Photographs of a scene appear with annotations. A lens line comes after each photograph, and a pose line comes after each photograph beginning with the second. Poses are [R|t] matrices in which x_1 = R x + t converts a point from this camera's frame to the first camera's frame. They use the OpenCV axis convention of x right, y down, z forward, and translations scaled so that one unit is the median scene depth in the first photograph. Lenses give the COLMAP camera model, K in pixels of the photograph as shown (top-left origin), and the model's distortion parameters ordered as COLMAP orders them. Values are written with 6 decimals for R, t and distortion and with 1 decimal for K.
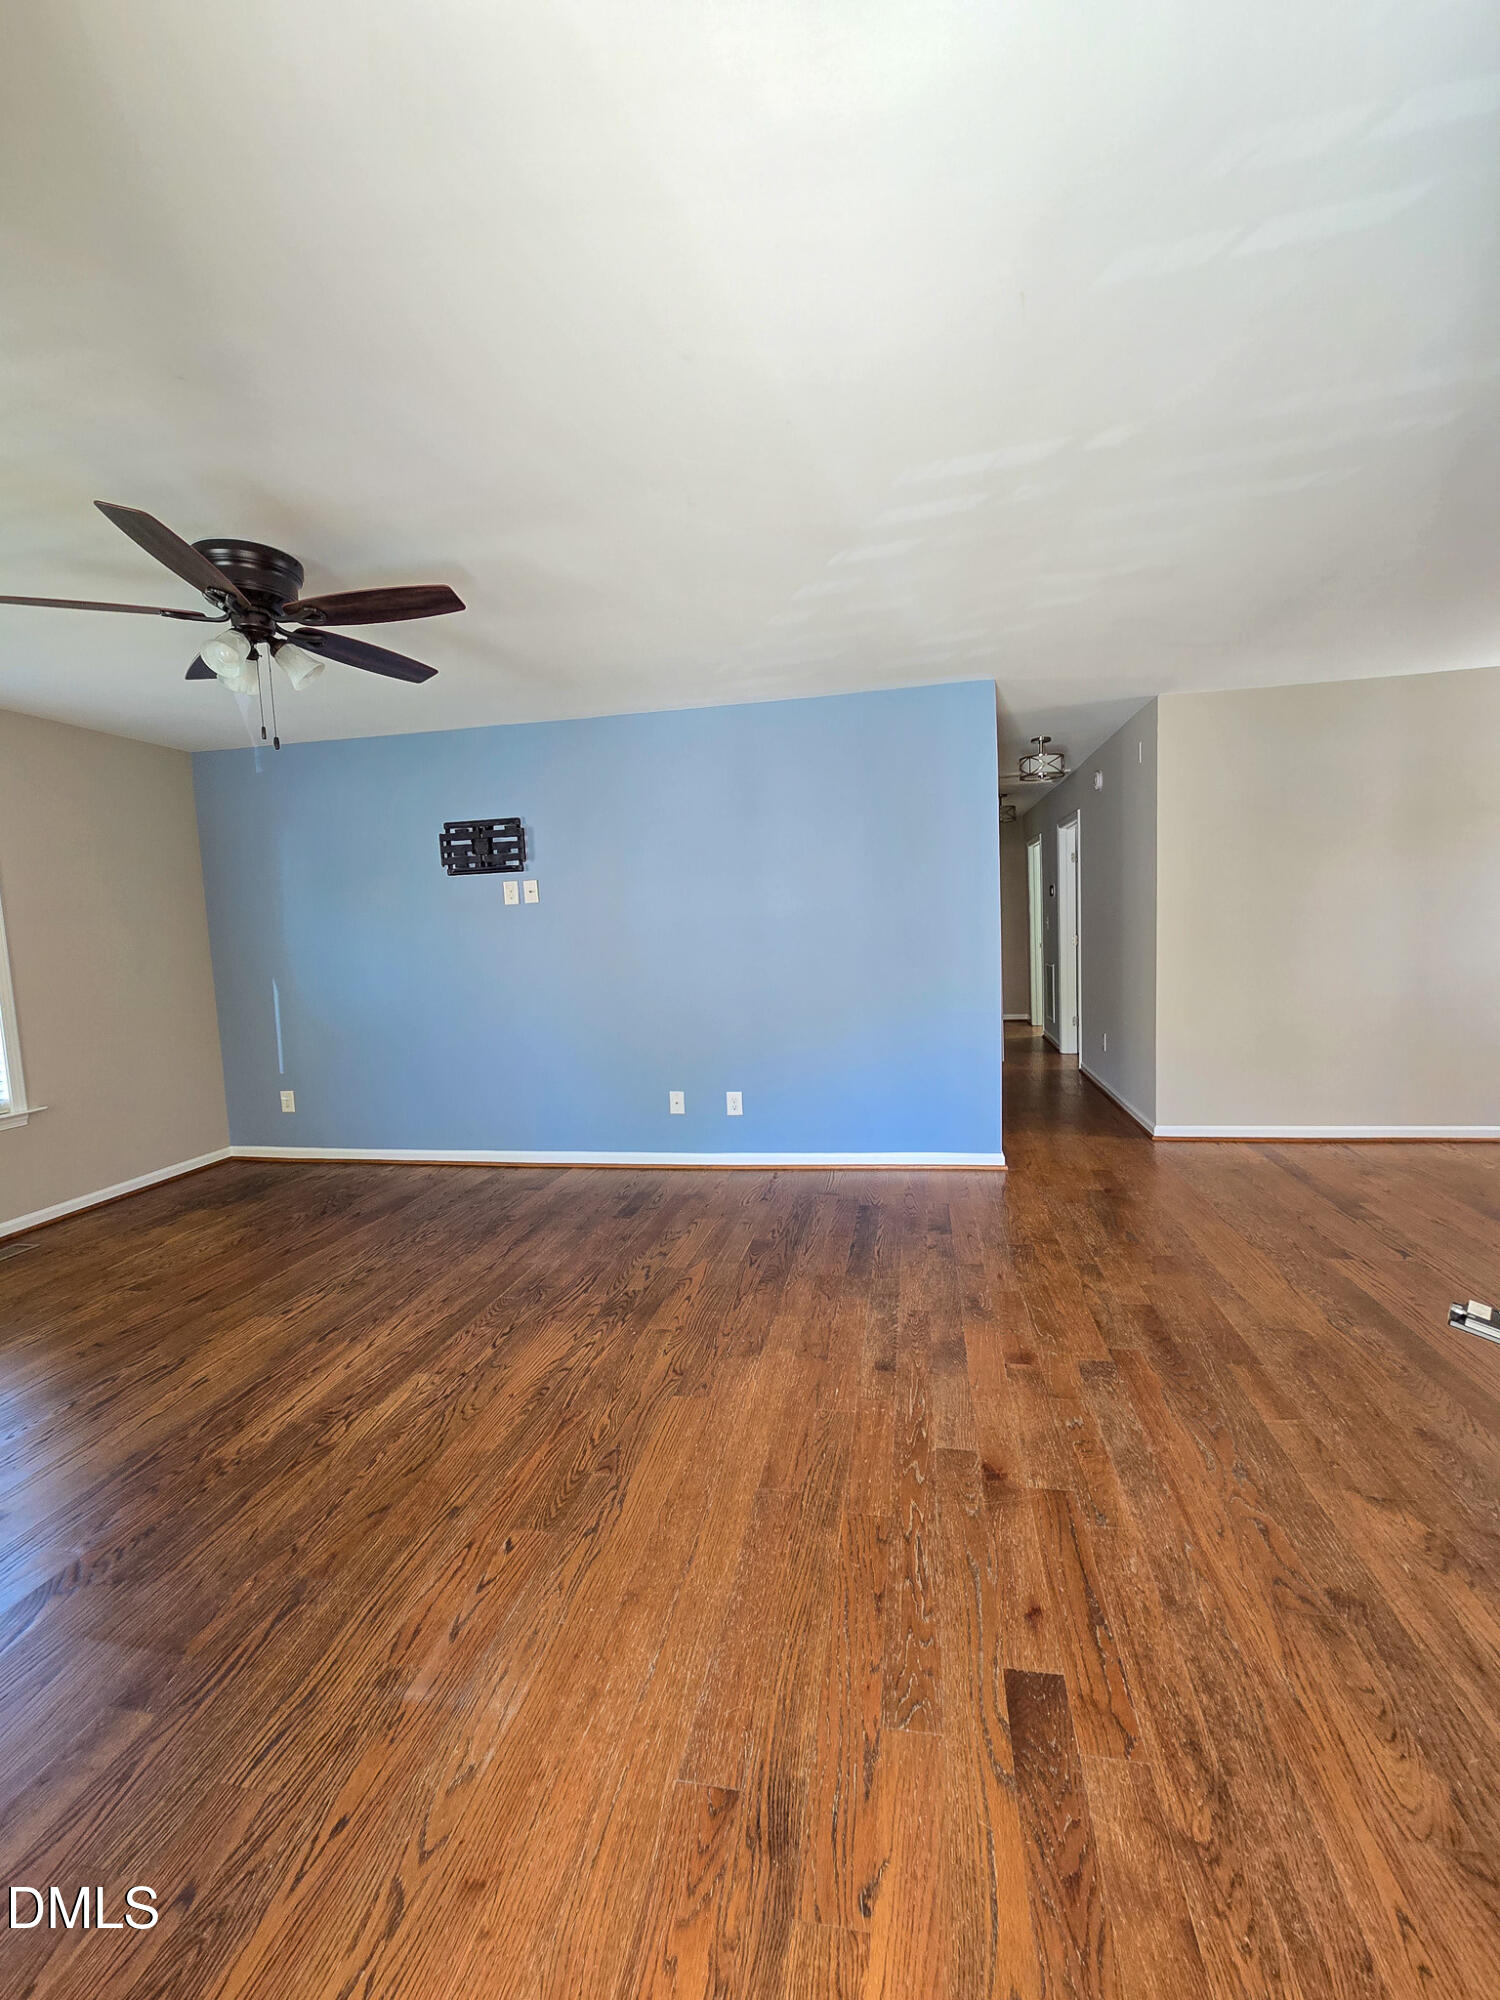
lens RADIAL K [[817.0, 0, 764.3], [0, 817.0, 994.3], [0, 0, 1]] dist [-0.001743, -0.000646]
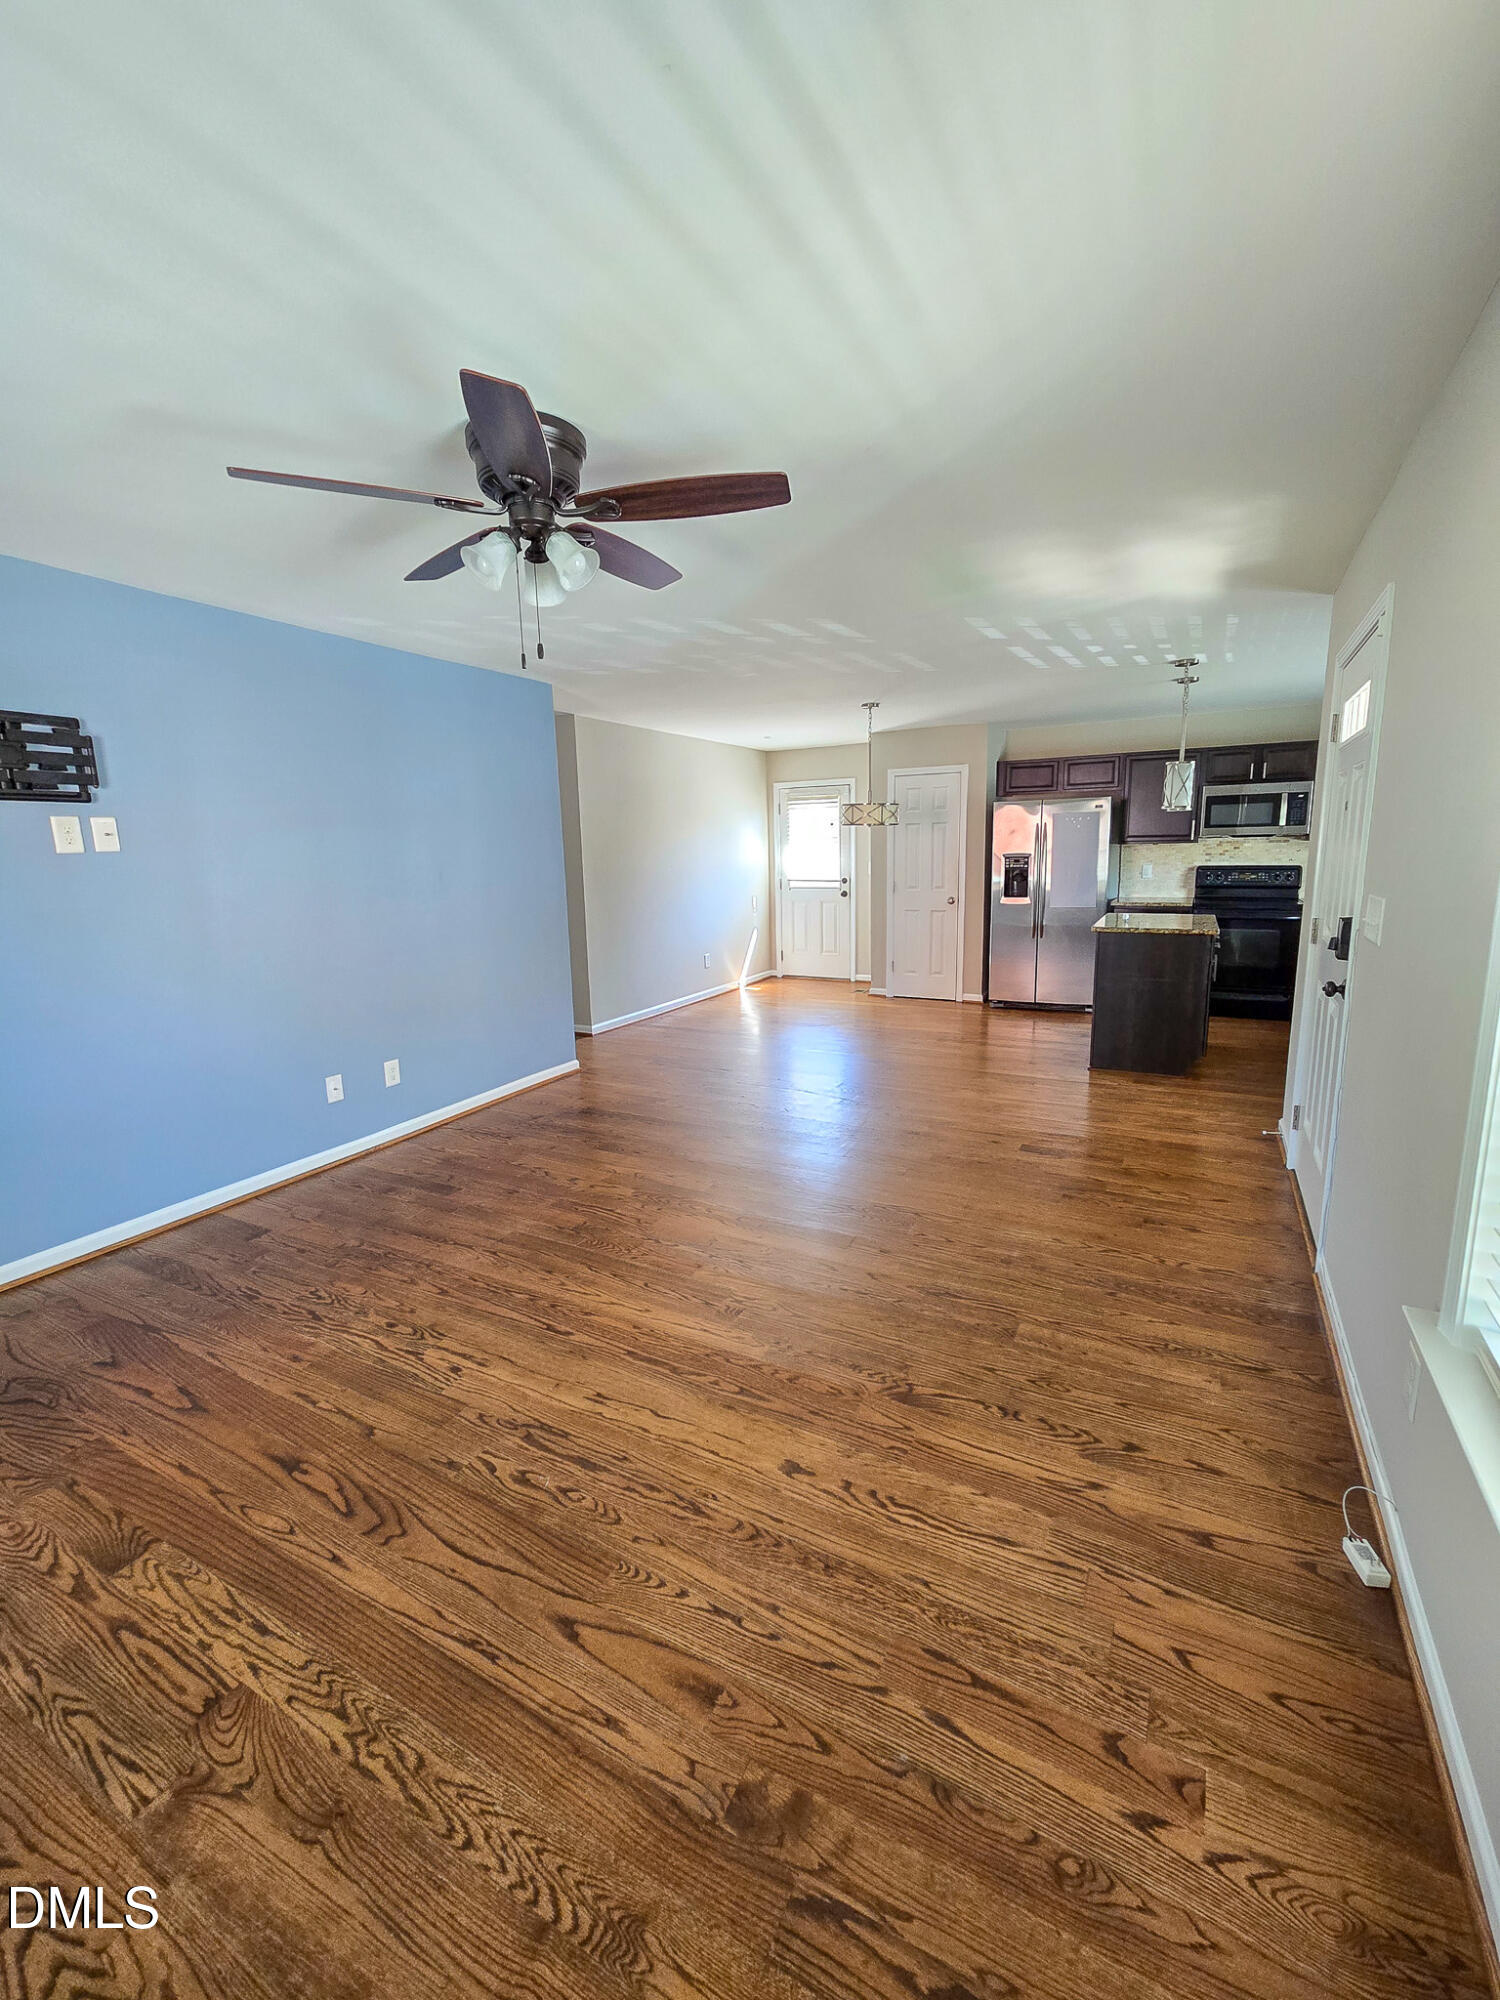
lens RADIAL K [[819.2, 0, 757.1], [0, 819.2, 996.9], [0, 0, 1]] dist [-0.001115, 0.000794]
pose [[0.308146, -0.135267, 0.941673, -0.990869], [0.092545, 0.989407, 0.111840, -0.025562], [-0.946827, 0.052684, 0.317401, 0.374102]]
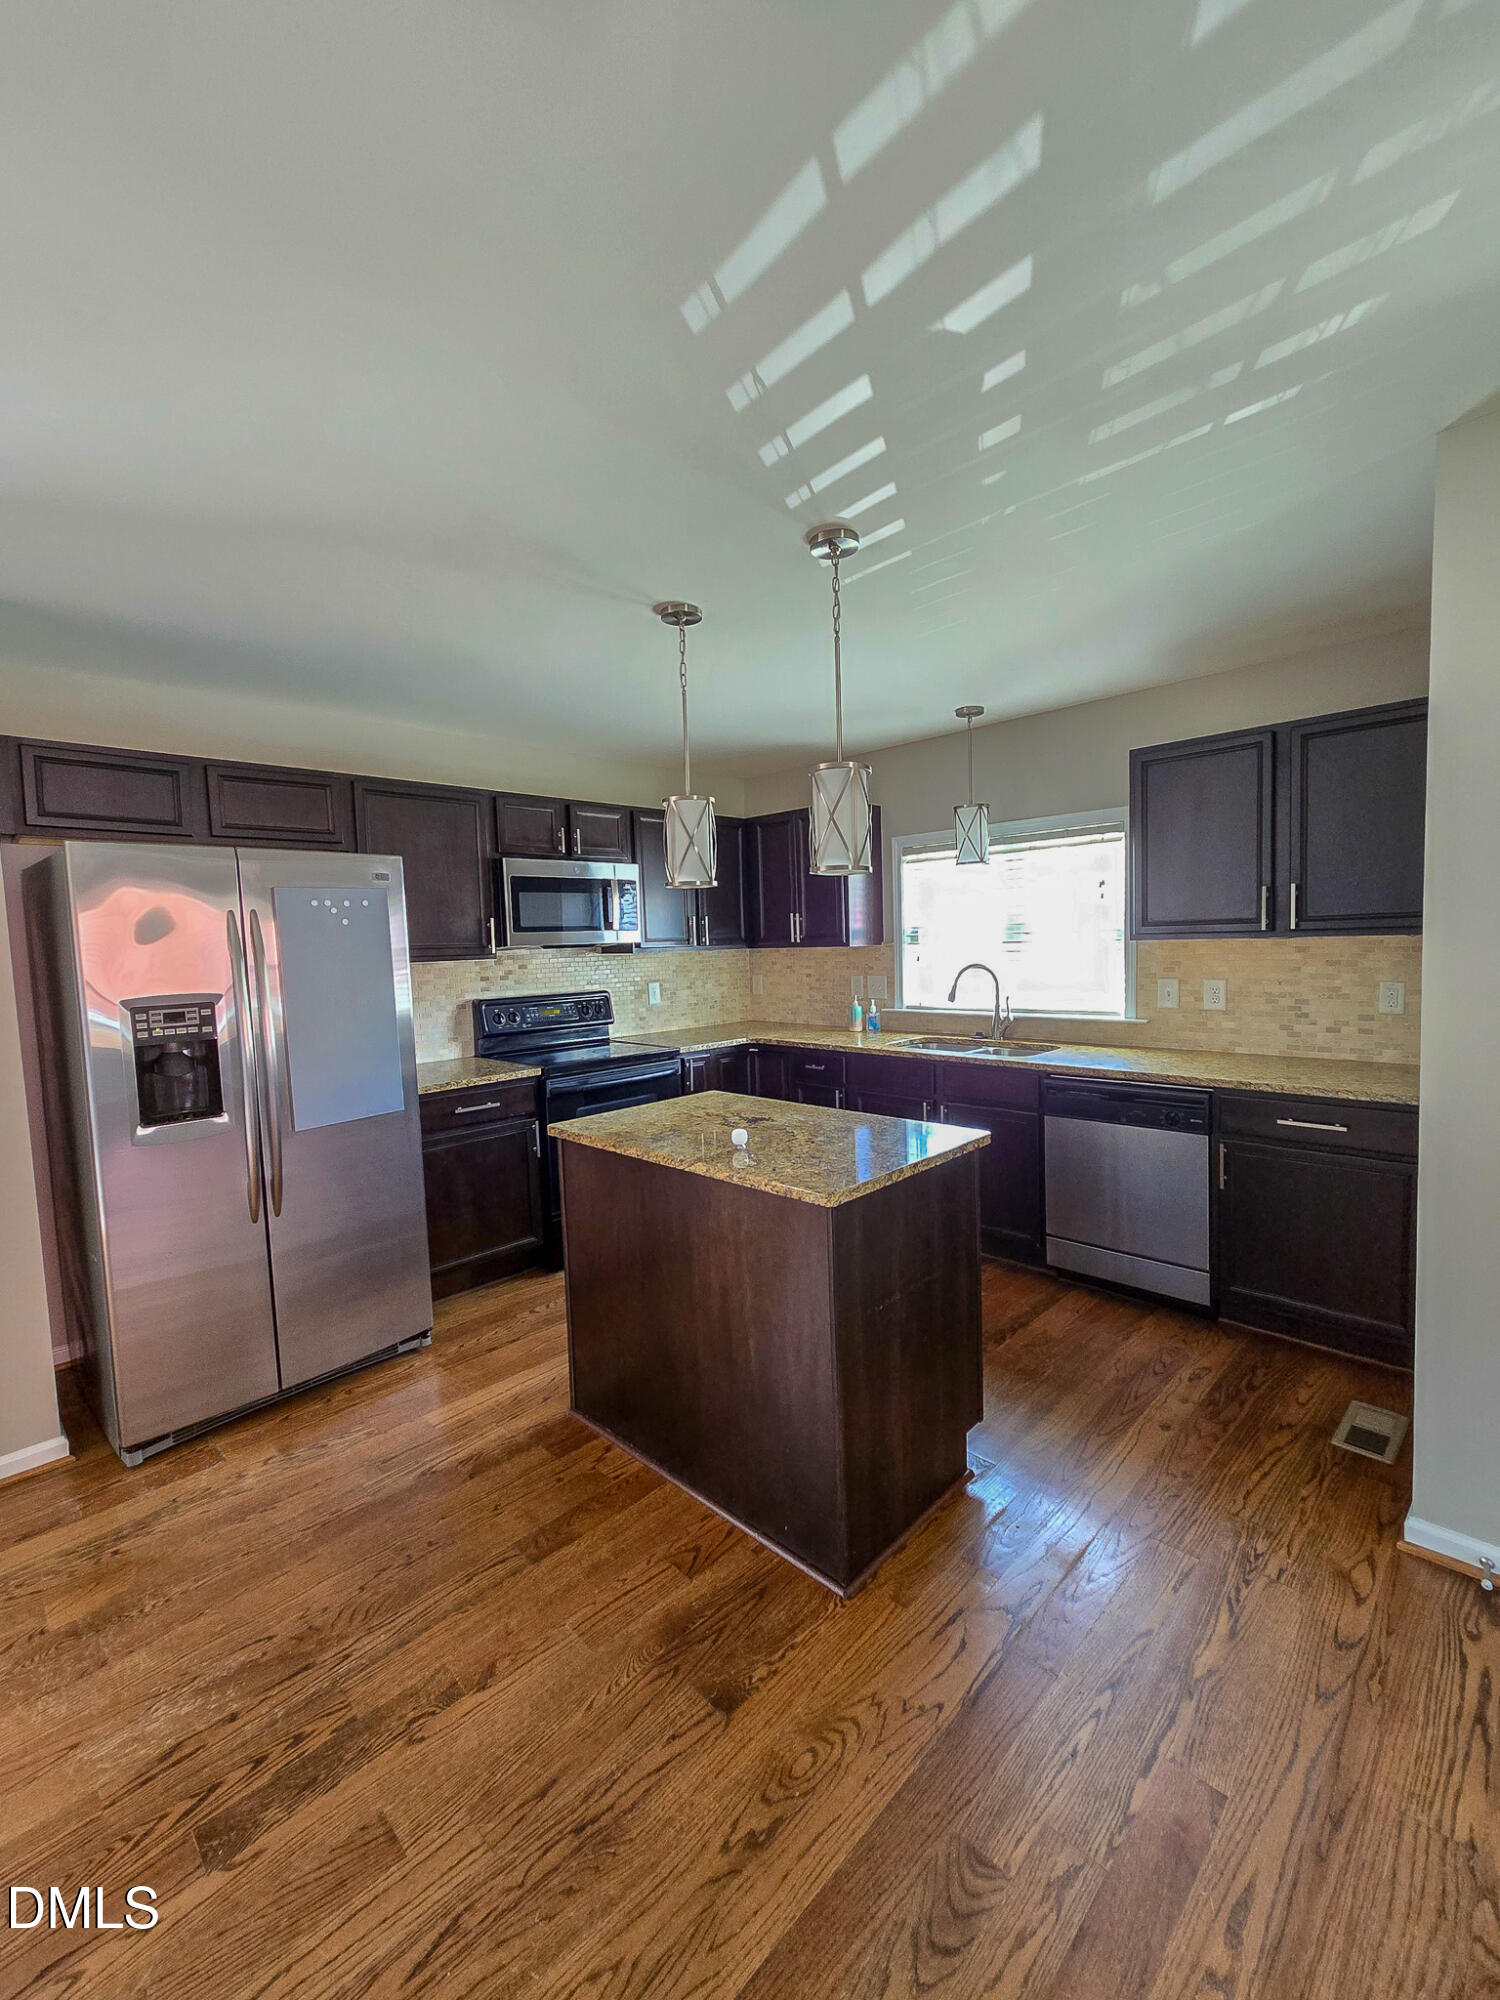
lens RADIAL K [[817.0, 0, 764.3], [0, 817.0, 994.3], [0, 0, 1]] dist [-0.001743, -0.000646]
pose [[-0.826309, 0.029767, 0.562429, 0.315198], [0.115287, 0.986398, 0.117170, -0.111749], [-0.551291, 0.161659, -0.818501, 0.666219]]
